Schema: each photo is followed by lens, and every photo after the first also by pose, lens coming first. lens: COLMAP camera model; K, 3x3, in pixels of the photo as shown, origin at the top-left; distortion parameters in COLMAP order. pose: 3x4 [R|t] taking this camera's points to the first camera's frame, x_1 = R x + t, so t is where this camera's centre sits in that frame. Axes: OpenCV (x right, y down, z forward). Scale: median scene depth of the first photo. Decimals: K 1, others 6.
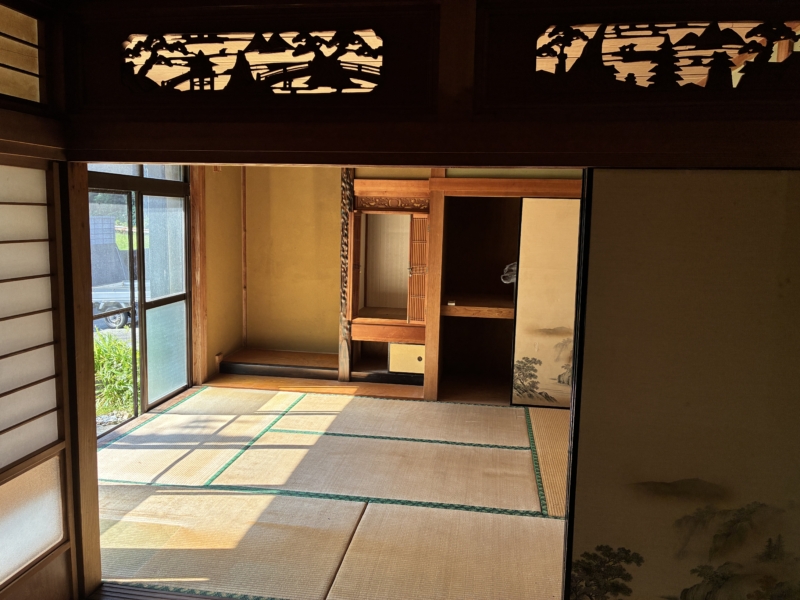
lens RADIAL K [[601.6, 0, 401.9], [0, 601.6, 295.0], [0, 0, 1]] dist [0.024397, -0.047717]
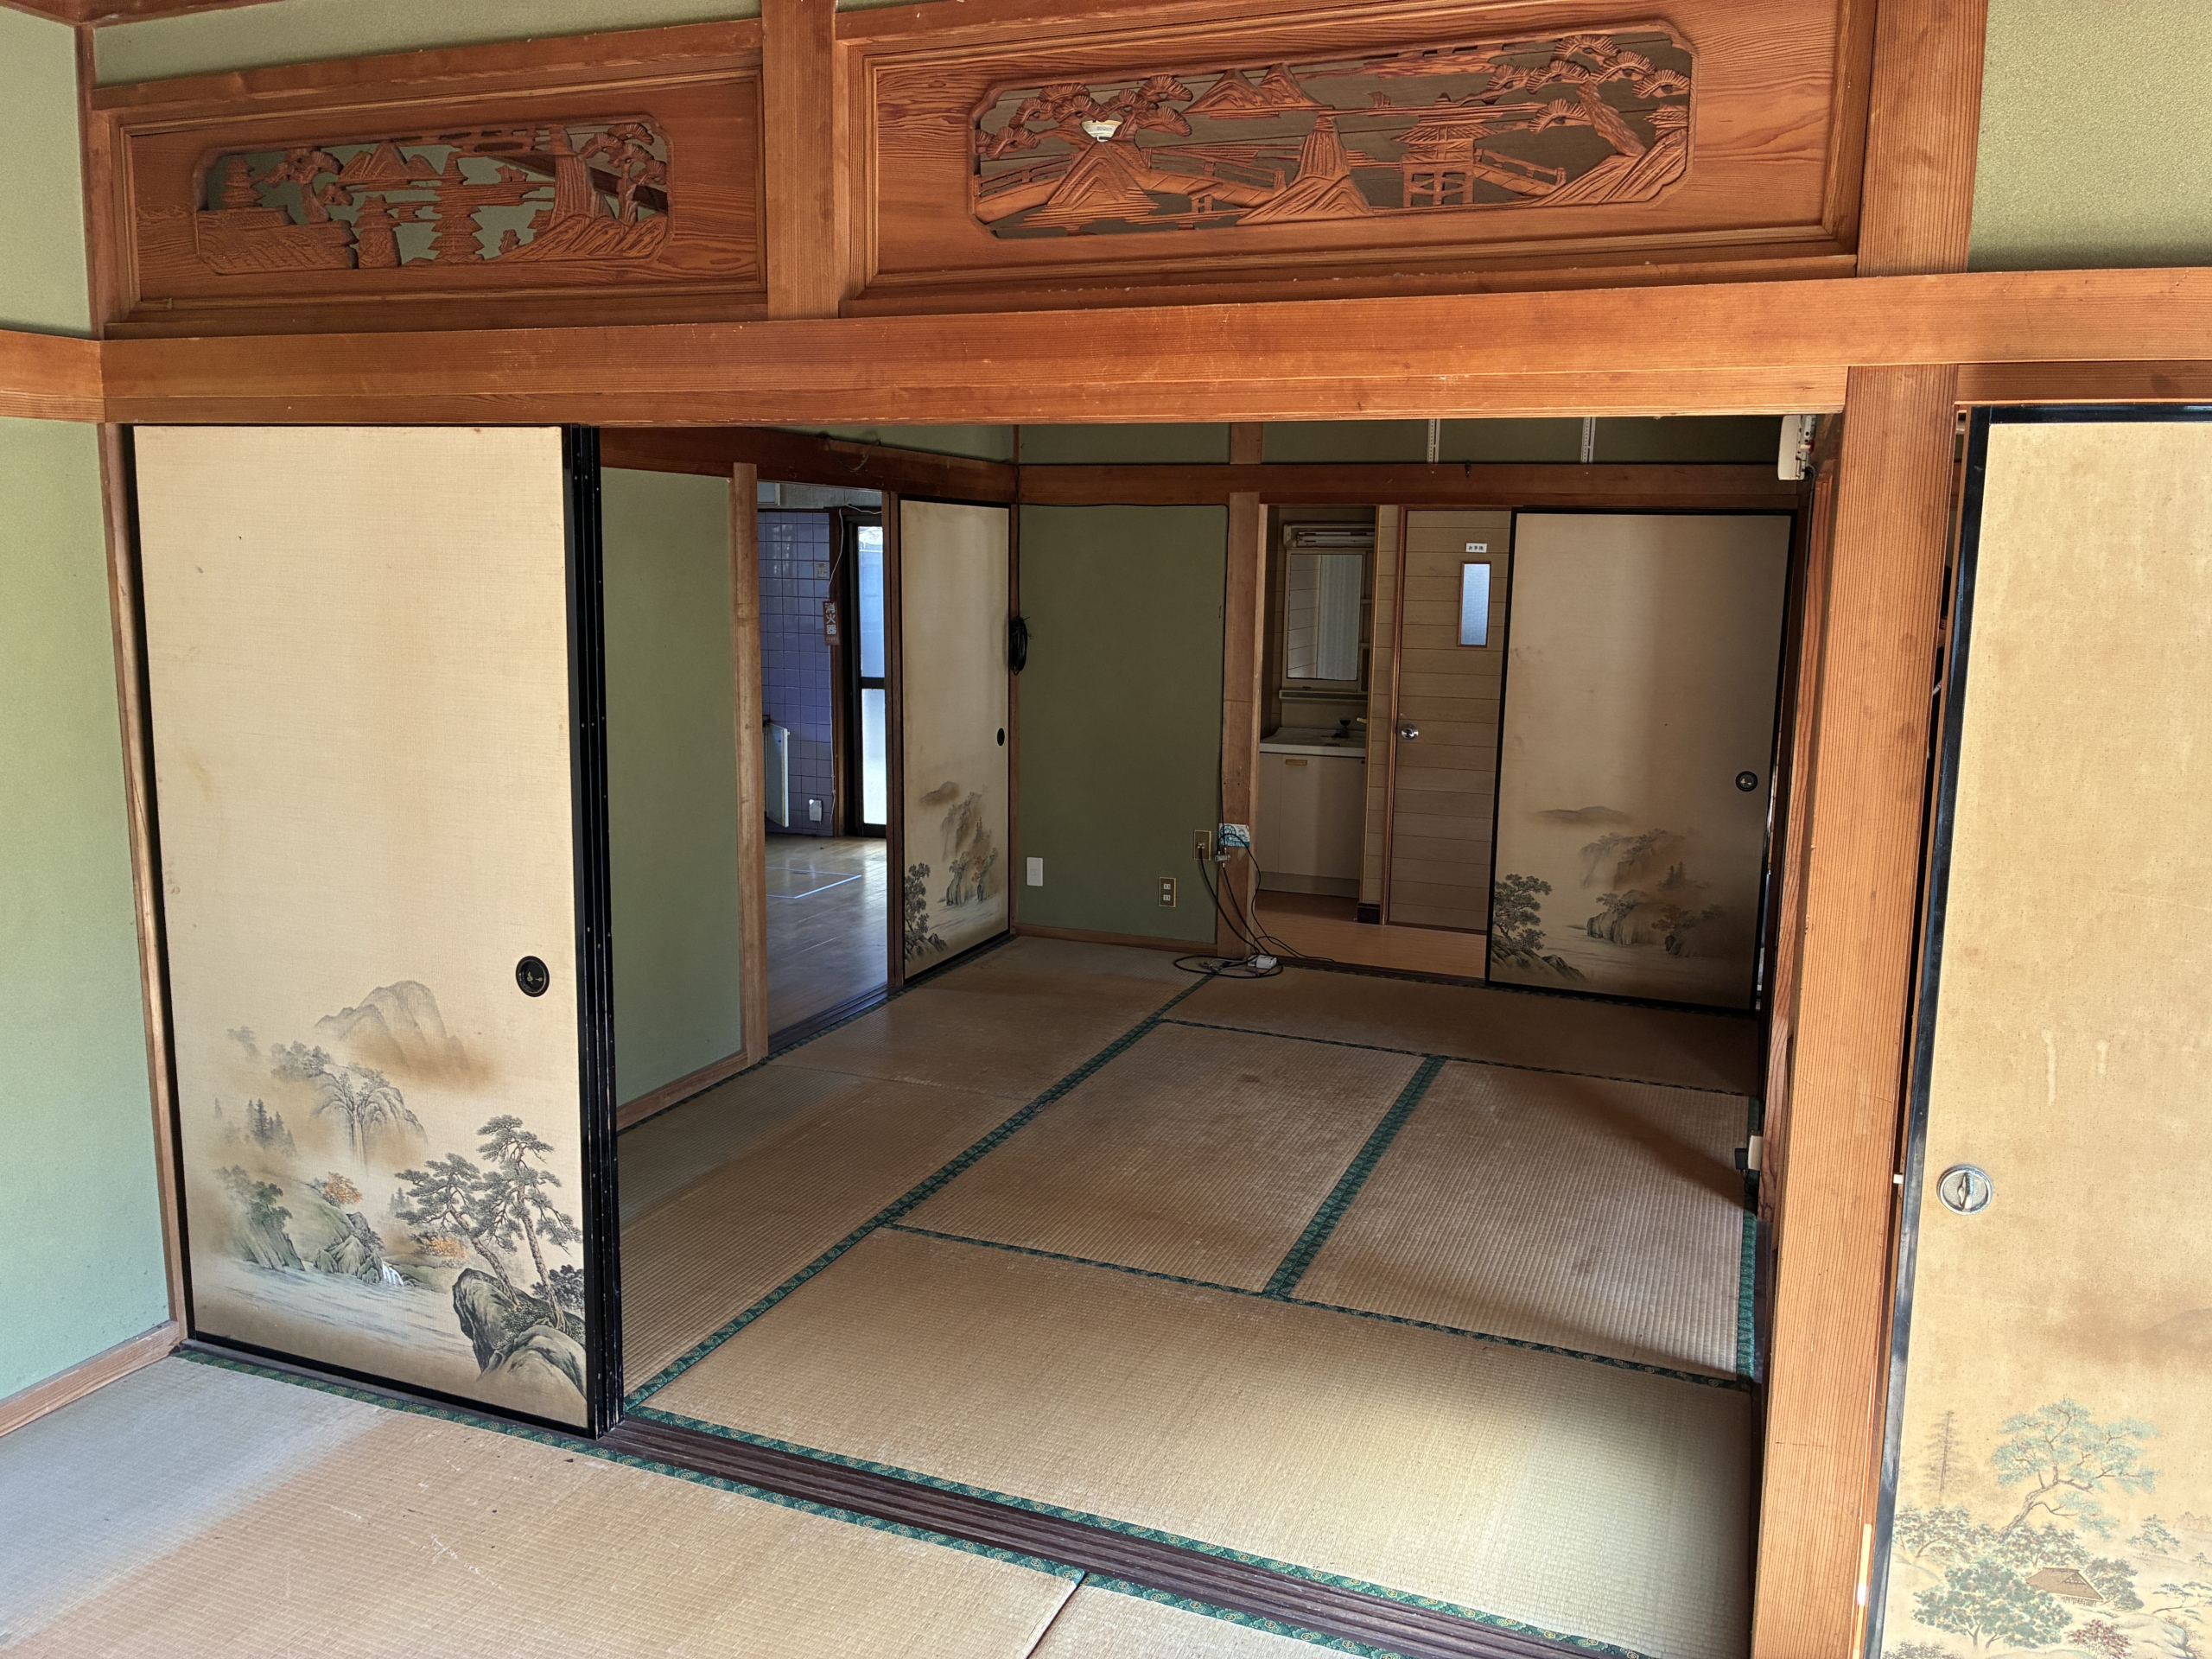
lens RADIAL K [[1663.5, 0, 1105.4], [0, 1663.5, 826.8], [0, 0, 1]] dist [0.024397, -0.047717]
pose [[0.973796, 0.029789, -0.225464, 0.187510], [-0.023265, 0.999232, 0.031539, 0.037230], [0.226230, -0.025467, 0.973741, -0.242100]]
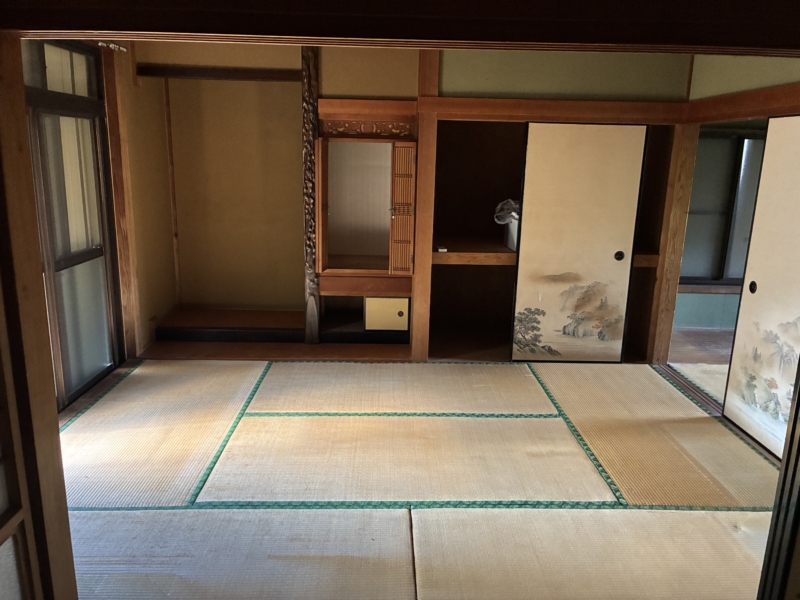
lens RADIAL K [[601.6, 0, 402.3], [0, 601.6, 303.0], [0, 0, 1]] dist [0.024397, -0.047717]
pose [[0.984021, -0.045483, 0.172147, -0.128555], [0.024400, 0.992149, 0.122660, -0.017367], [-0.176375, -0.116500, 0.977405, 0.166242]]
